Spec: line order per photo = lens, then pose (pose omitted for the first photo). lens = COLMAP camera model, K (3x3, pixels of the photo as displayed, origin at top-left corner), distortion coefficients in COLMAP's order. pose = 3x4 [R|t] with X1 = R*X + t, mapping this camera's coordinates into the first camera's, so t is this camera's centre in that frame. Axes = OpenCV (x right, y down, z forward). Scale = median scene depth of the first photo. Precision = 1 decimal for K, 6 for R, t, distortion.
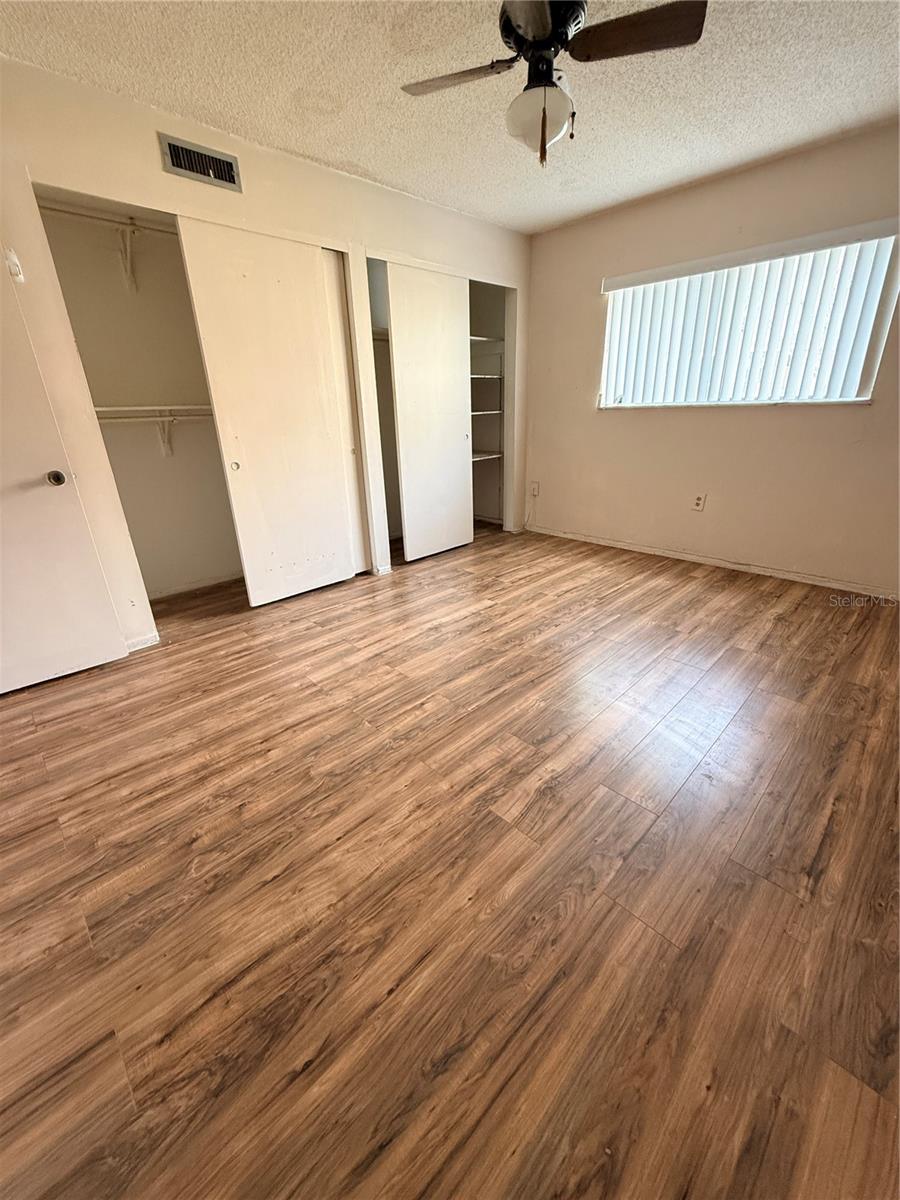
lens RADIAL K [[481.7, 0, 450.0], [0, 481.7, 600.0], [0, 0, 1]] dist [0.000168, 0.000510]
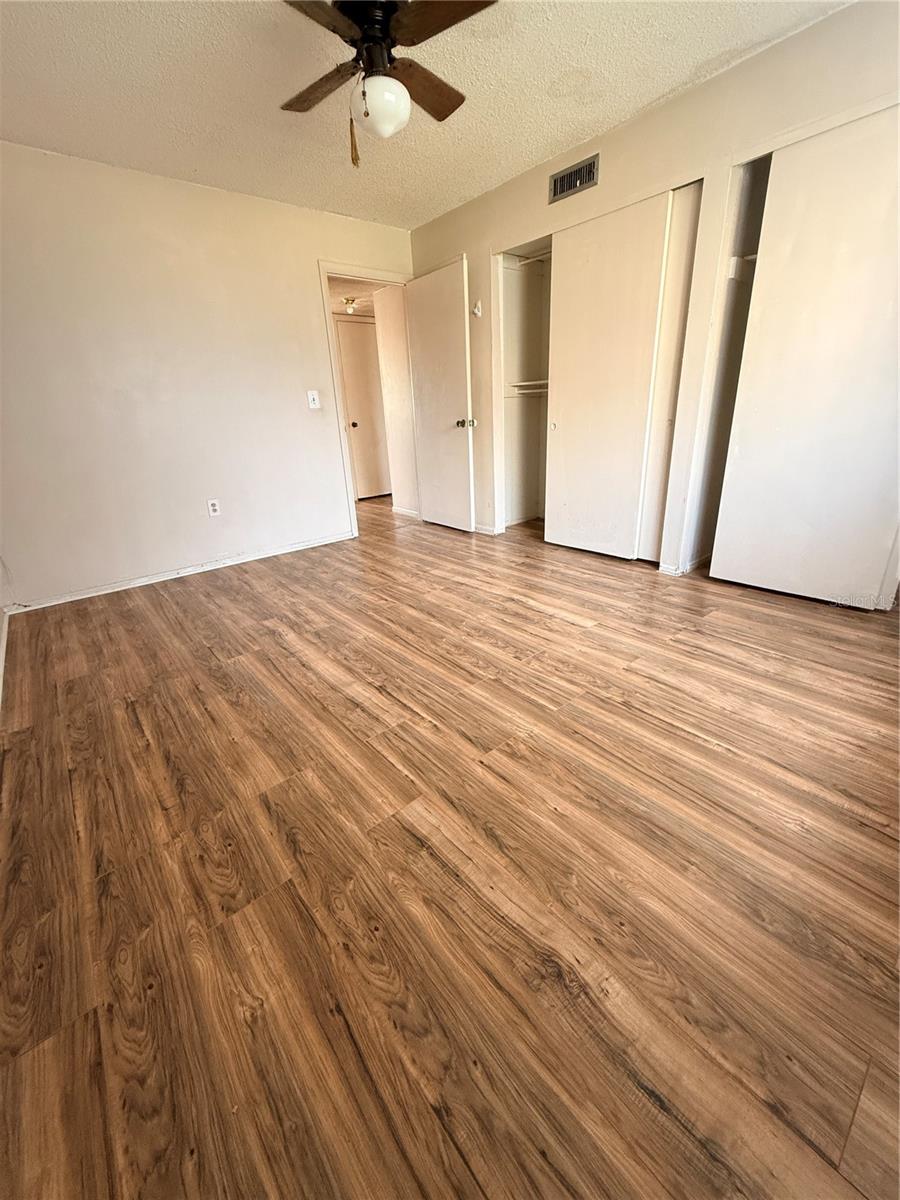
lens RADIAL K [[481.7, 0, 450.0], [0, 481.7, 600.0], [0, 0, 1]] dist [0.000168, 0.000510]
pose [[-0.084312, 0.392660, -0.915811, 0.980113], [-0.325942, 0.857655, 0.397732, -0.325285], [0.941623, 0.332034, 0.055674, 0.891529]]
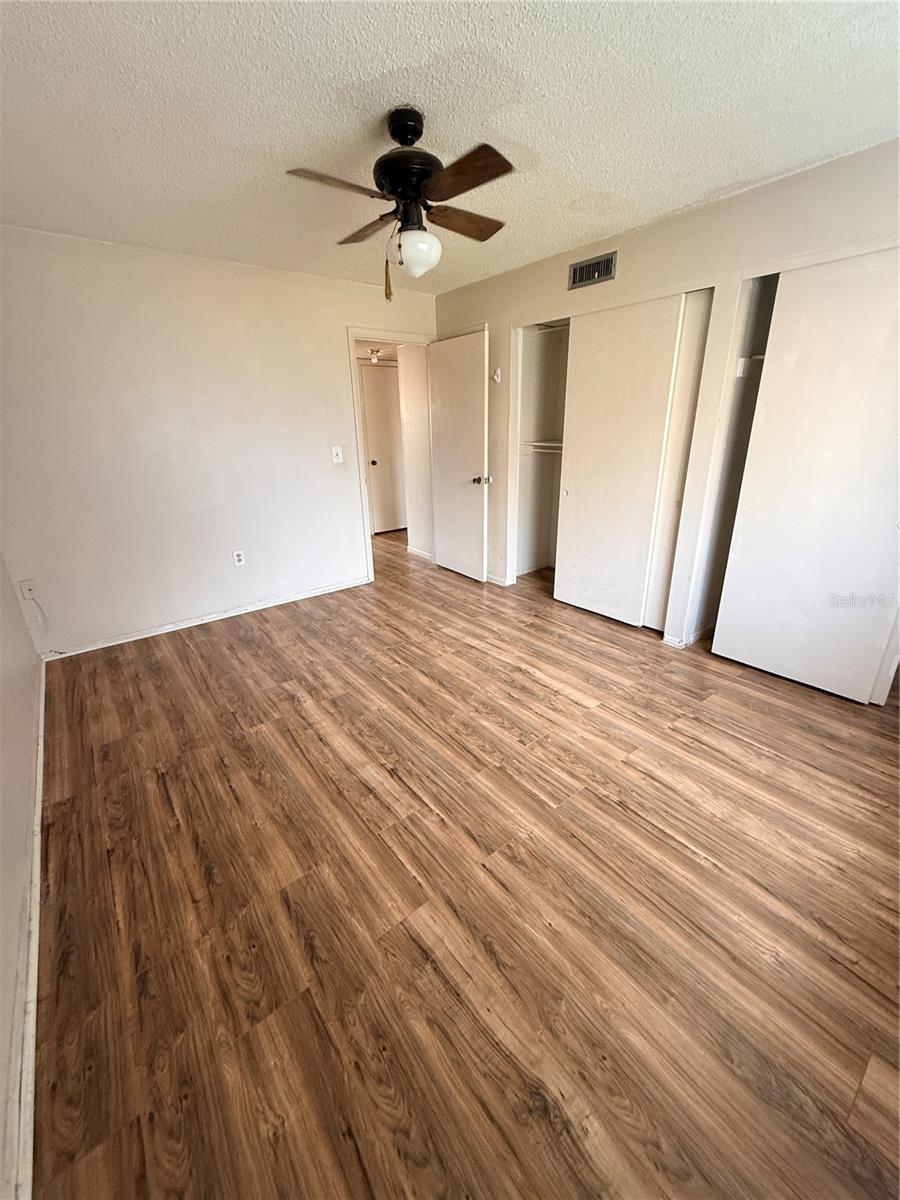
lens RADIAL K [[481.7, 0, 450.0], [0, 481.7, 600.0], [0, 0, 1]] dist [0.000168, 0.000510]
pose [[-0.117870, 0.376049, -0.919072, 0.974631], [-0.348083, 0.851156, 0.392902, -0.469536], [0.930024, 0.366225, 0.030570, 0.835768]]
